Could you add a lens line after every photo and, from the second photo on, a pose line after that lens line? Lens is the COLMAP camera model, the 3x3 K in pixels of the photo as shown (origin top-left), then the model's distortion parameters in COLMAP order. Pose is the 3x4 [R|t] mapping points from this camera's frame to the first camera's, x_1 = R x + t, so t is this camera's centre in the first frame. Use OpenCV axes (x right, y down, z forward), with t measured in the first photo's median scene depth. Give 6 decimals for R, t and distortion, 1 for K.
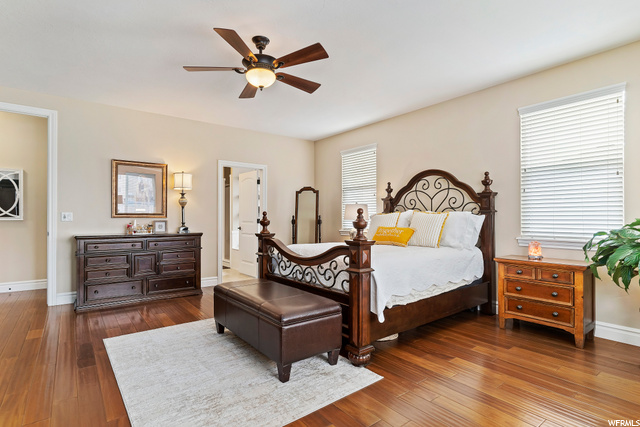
lens RADIAL K [[329.6, 0, 320.4], [0, 329.6, 216.7], [0, 0, 1]] dist [-0.004308, -0.000150]
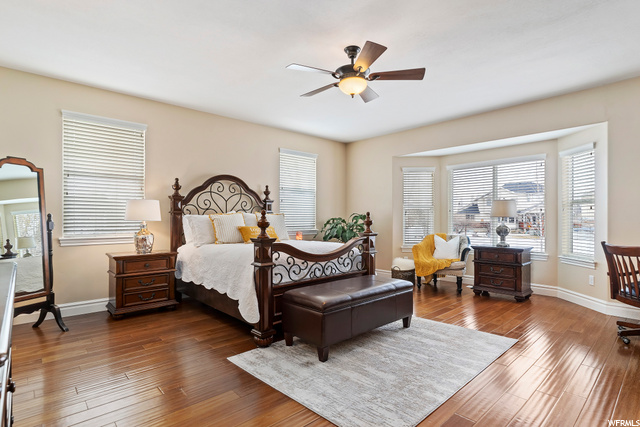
lens RADIAL K [[329.6, 0, 320.4], [0, 329.6, 216.7], [0, 0, 1]] dist [-0.004308, -0.000150]
pose [[-0.082432, 0.005151, 0.996583, -1.020038], [-0.004850, 0.999973, -0.005570, 0.004789], [-0.996585, -0.005293, -0.082404, 0.987868]]
